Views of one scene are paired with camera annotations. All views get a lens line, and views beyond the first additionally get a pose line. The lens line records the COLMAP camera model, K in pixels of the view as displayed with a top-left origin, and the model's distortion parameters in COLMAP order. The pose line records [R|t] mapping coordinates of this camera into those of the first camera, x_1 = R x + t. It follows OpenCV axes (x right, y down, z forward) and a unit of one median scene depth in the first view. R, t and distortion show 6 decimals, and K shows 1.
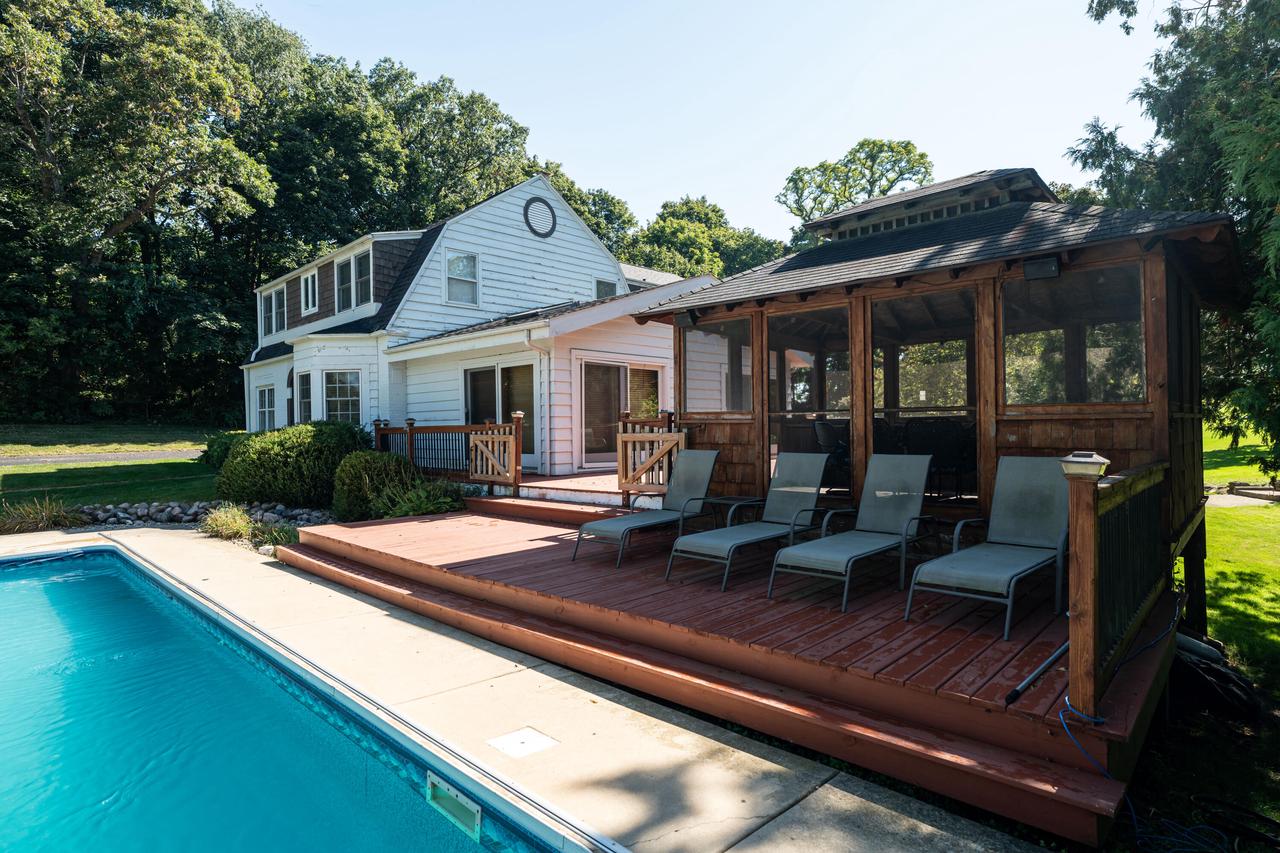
lens RADIAL K [[672.9, 0, 640.0], [0, 672.9, 426.5], [0, 0, 1]] dist [-0.001431, -0.000198]
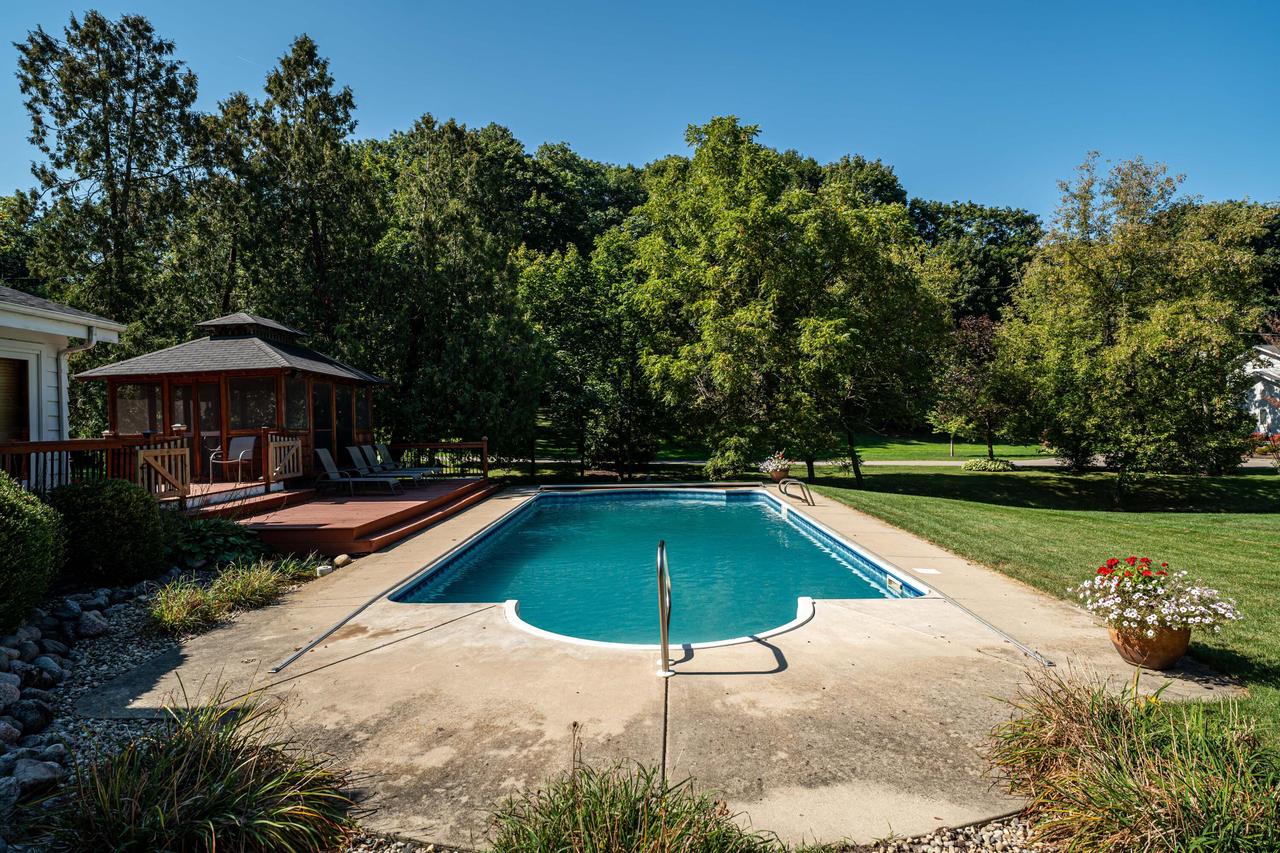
lens RADIAL K [[690.6, 0, 642.7], [0, 690.6, 421.0], [0, 0, 1]] dist [-0.061301, 0.028715]
pose [[-0.683881, 0.023447, 0.729217, -0.783887], [0.022589, 0.999685, -0.010959, -0.000469], [-0.729244, 0.008977, -0.684195, 0.671072]]
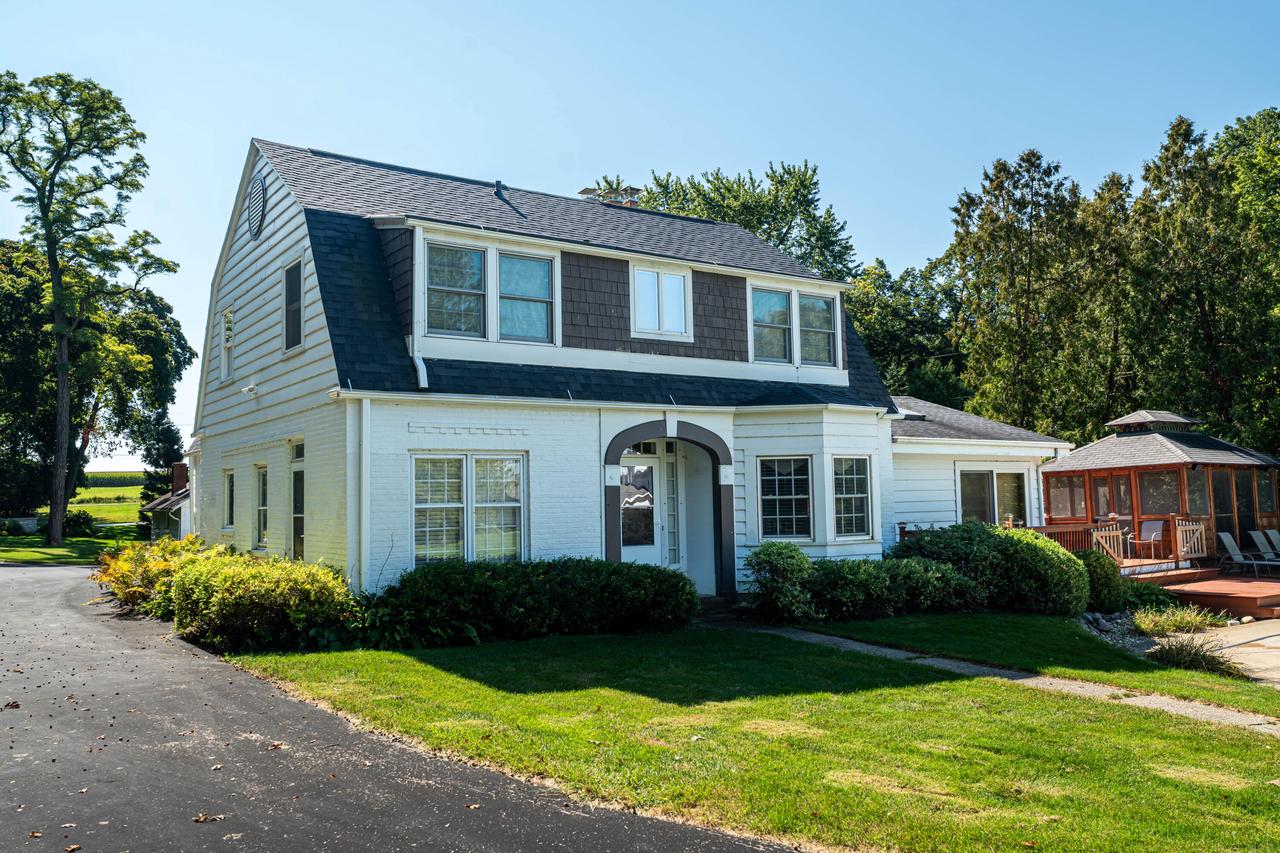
lens RADIAL K [[1007.9, 0, 640.0], [0, 1007.9, 426.5], [0, 0, 1]] dist [-0.043021, 0.089363]
pose [[0.201801, 0.081771, 0.976007, -1.353529], [0.016476, 0.996084, -0.086859, -0.020933], [-0.979288, 0.033609, 0.199663, 0.867637]]
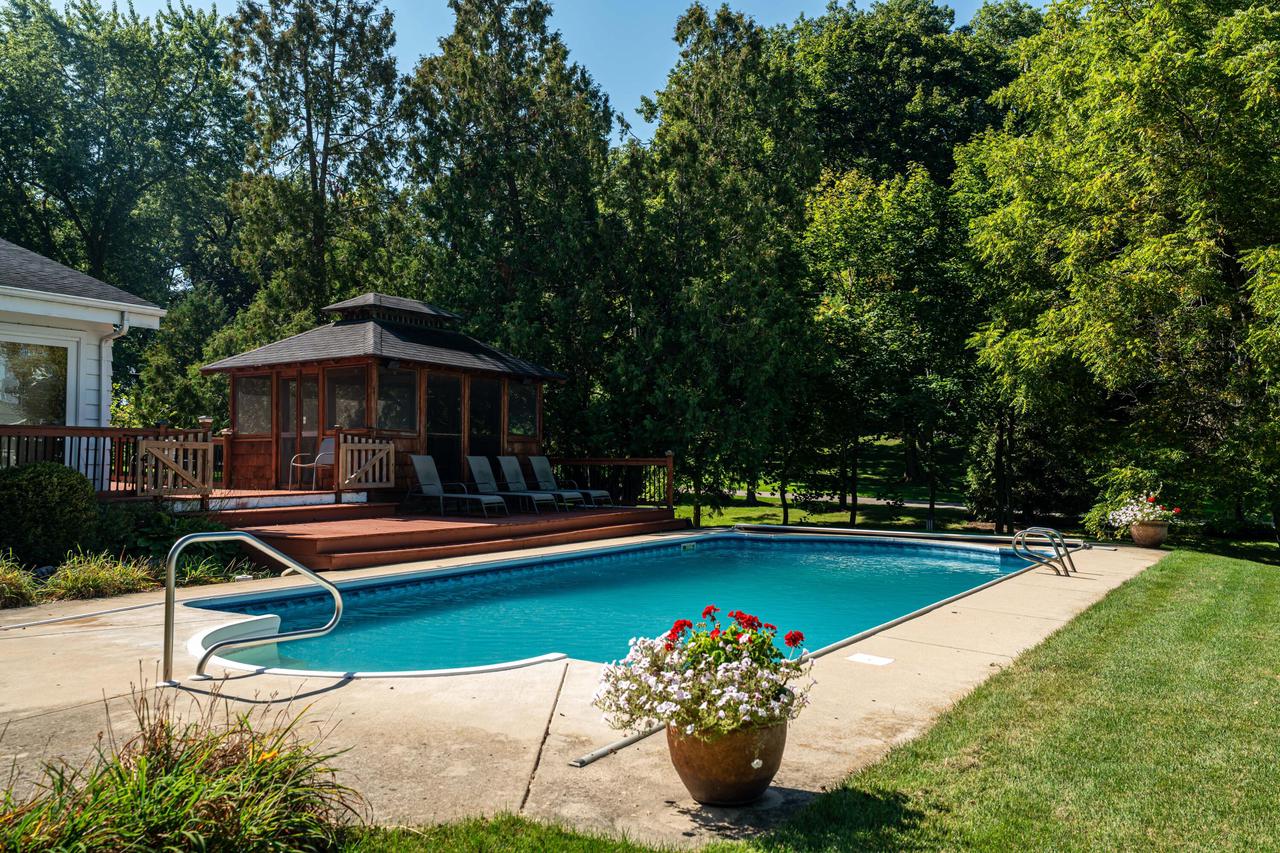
lens RADIAL K [[1052.4, 0, 640.0], [0, 1052.4, 426.5], [0, 0, 1]] dist [0.008414, 0.004705]
pose [[-0.204432, 0.035267, 0.978245, -0.955044], [-0.008586, 0.999248, -0.037818, 0.022611], [-0.978843, -0.016130, -0.203976, 0.408672]]
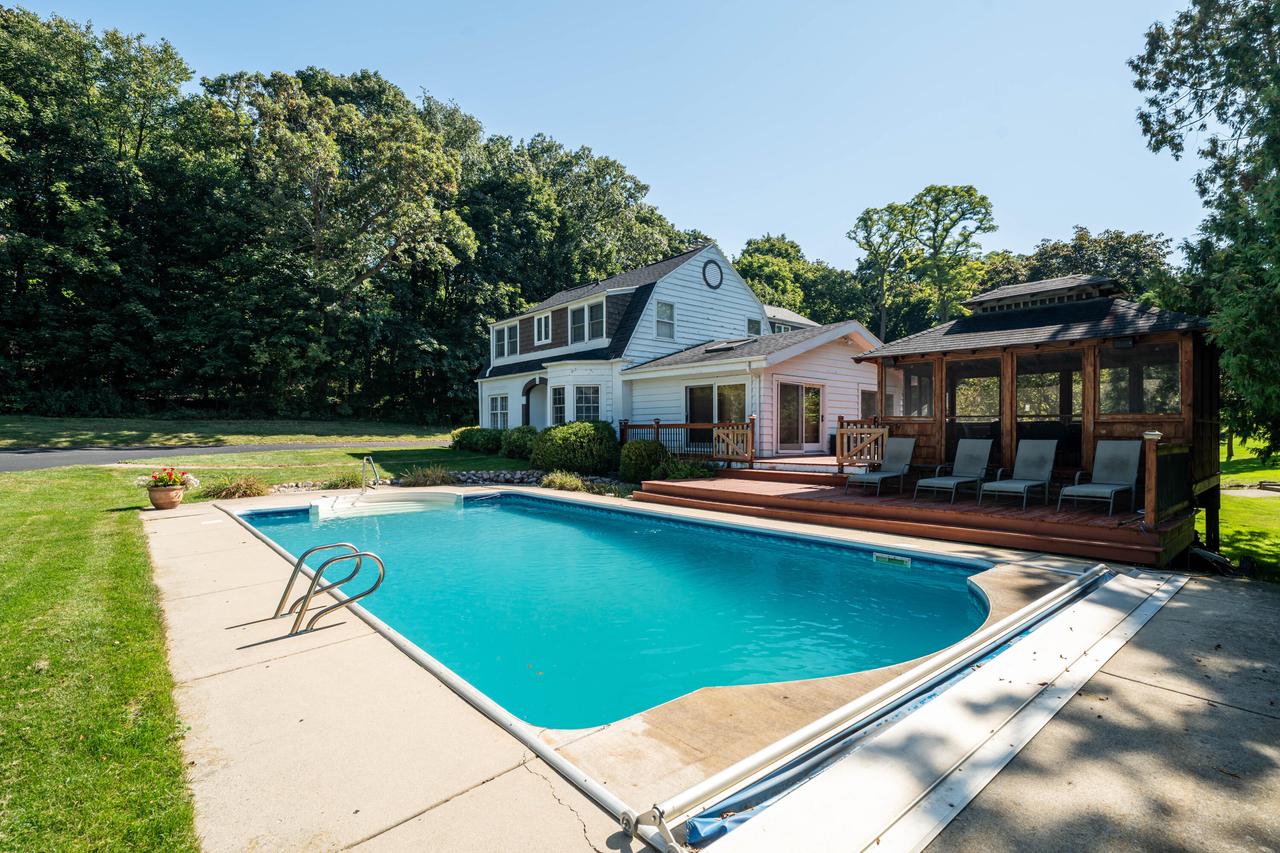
lens RADIAL K [[600.7, 0, 640.2], [0, 600.7, 435.0], [0, 0, 1]] dist [-0.000176, 0.000868]
pose [[0.995274, 0.015991, -0.095779, -0.173374], [-0.015331, 0.999853, 0.007622, 0.010251], [0.095886, -0.006117, 0.995373, -0.239995]]
